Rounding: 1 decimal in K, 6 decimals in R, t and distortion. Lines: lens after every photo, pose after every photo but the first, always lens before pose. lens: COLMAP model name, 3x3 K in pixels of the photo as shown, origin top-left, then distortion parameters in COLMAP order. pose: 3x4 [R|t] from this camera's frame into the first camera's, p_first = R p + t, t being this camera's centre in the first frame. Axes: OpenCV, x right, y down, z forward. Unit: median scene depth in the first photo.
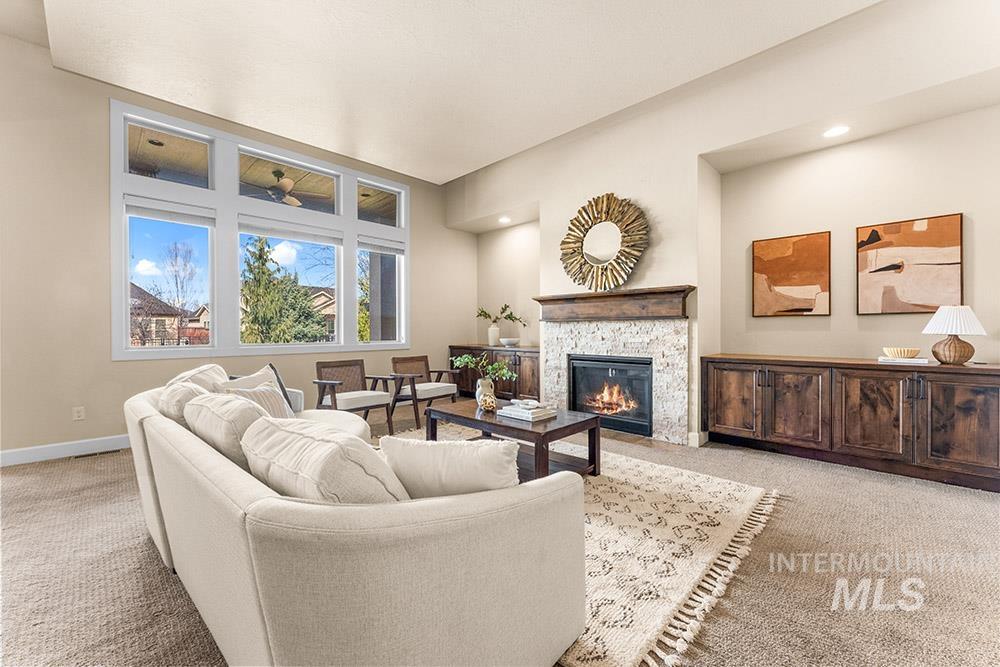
lens RADIAL K [[400.8, 0, 502.9], [0, 400.8, 329.7], [0, 0, 1]] dist [0.001185, -0.001046]
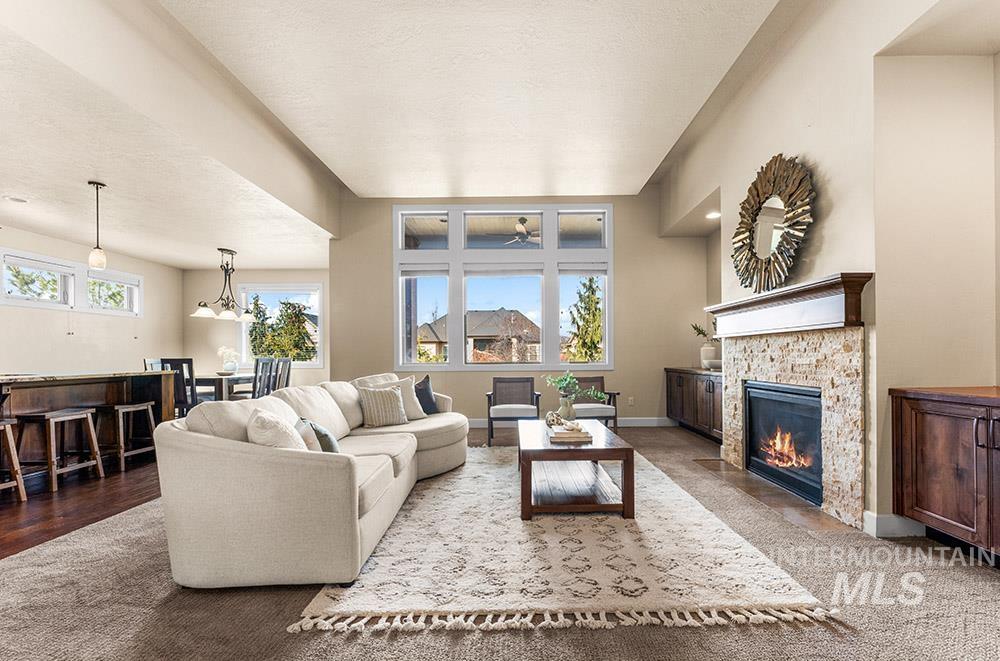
lens RADIAL K [[433.8, 0, 523.1], [0, 433.8, 353.6], [0, 0, 1]] dist [-0.005990, -0.000959]
pose [[0.702696, -0.005190, -0.711471, 0.524794], [0.005025, 0.999985, -0.002331, 0.012690], [0.711472, -0.001937, 0.702712, 0.145431]]
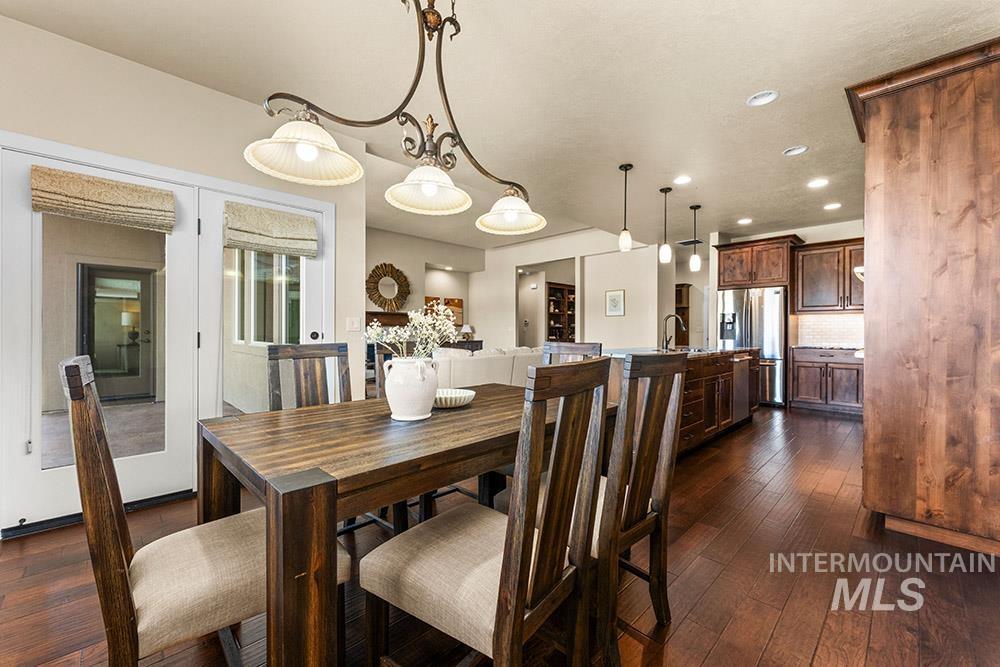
lens RADIAL K [[400.8, 0, 502.8], [0, 400.8, 333.7], [0, 0, 1]] dist [0.001185, -0.001046]
pose [[0.015618, -0.004629, 0.999867, -1.884265], [-0.004537, 0.999979, 0.004701, 0.003916], [-0.999868, -0.004610, 0.015597, 0.422110]]
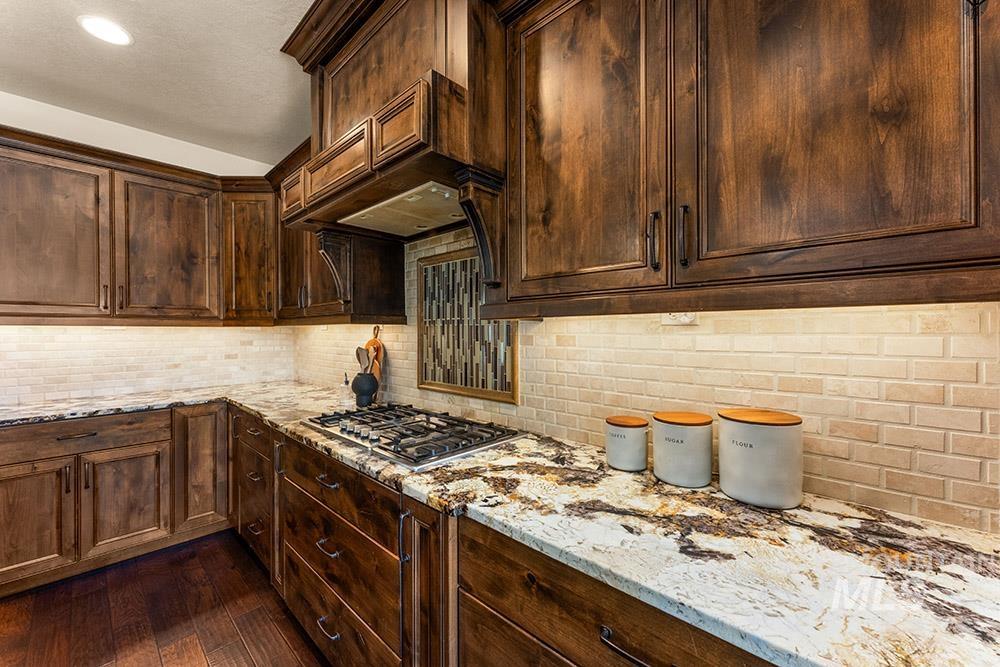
lens RADIAL K [[400.8, 0, 499.5], [0, 400.8, 333.5], [0, 0, 1]] dist [0.001185, -0.001046]
pose [[-0.999847, 0.003292, -0.017168, -1.042643], [0.003242, 0.999990, 0.002922, -0.051837], [0.017177, 0.002866, -0.999848, -0.130149]]
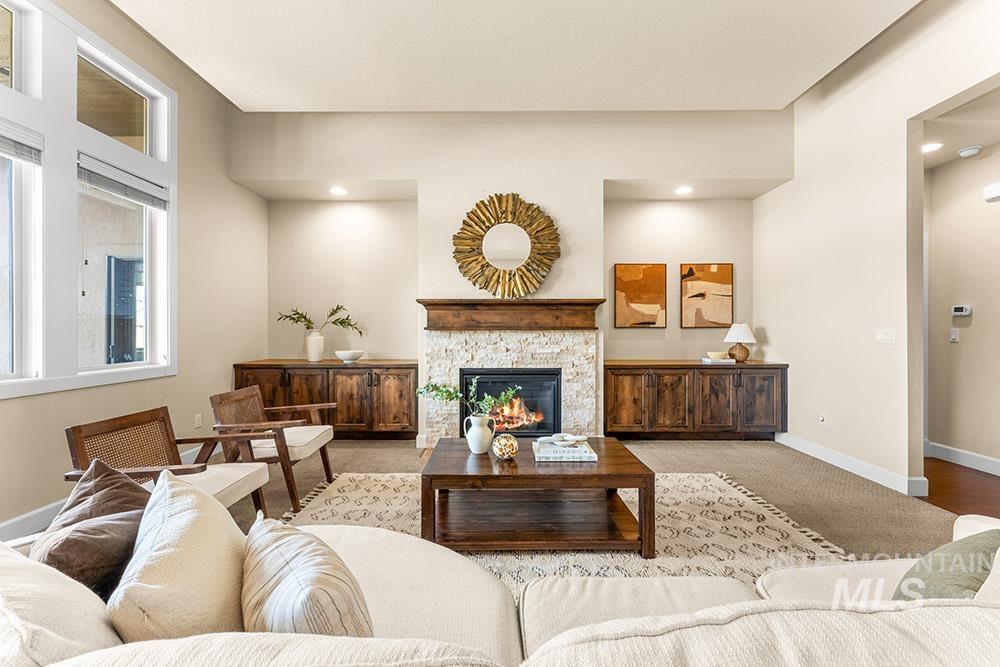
lens RADIAL K [[400.8, 0, 502.8], [0, 400.8, 329.9], [0, 0, 1]] dist [0.001185, -0.001046]
pose [[0.718897, 0.001422, 0.695115, -0.425548], [-0.000704, 0.999999, -0.001318, -0.023803], [-0.695116, 0.000458, 0.718897, 0.372065]]
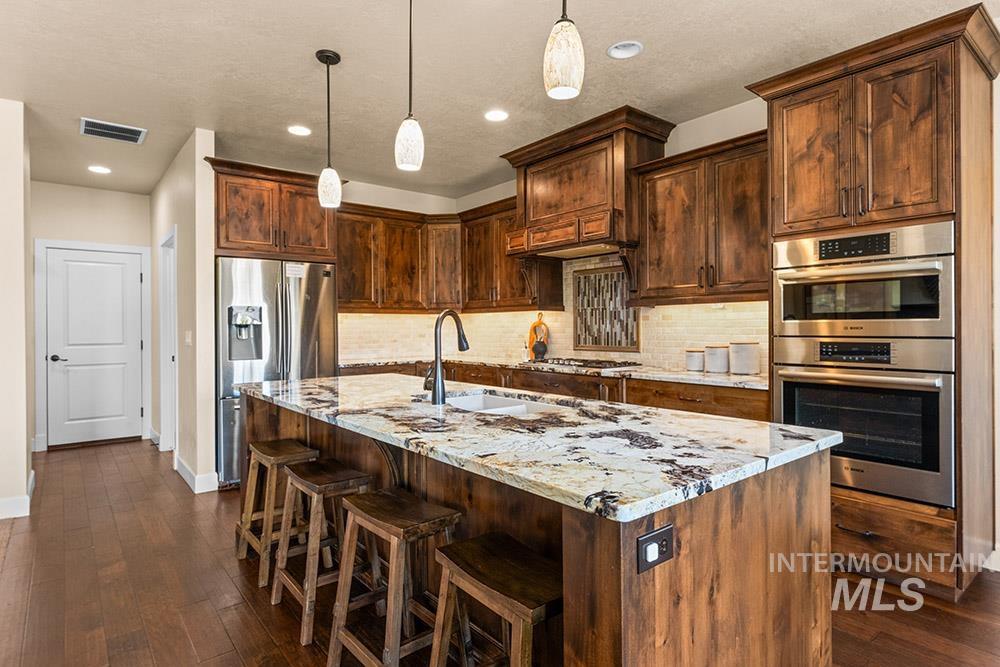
lens RADIAL K [[543.5, 0, 496.2], [0, 543.5, 331.5], [0, 0, 1]] dist [-0.004051, -0.000529]
pose [[-0.993253, 0.006999, 0.115760, -0.911937], [0.007787, 0.999949, 0.006358, -0.026504], [-0.115709, 0.007217, -0.993257, 0.538364]]
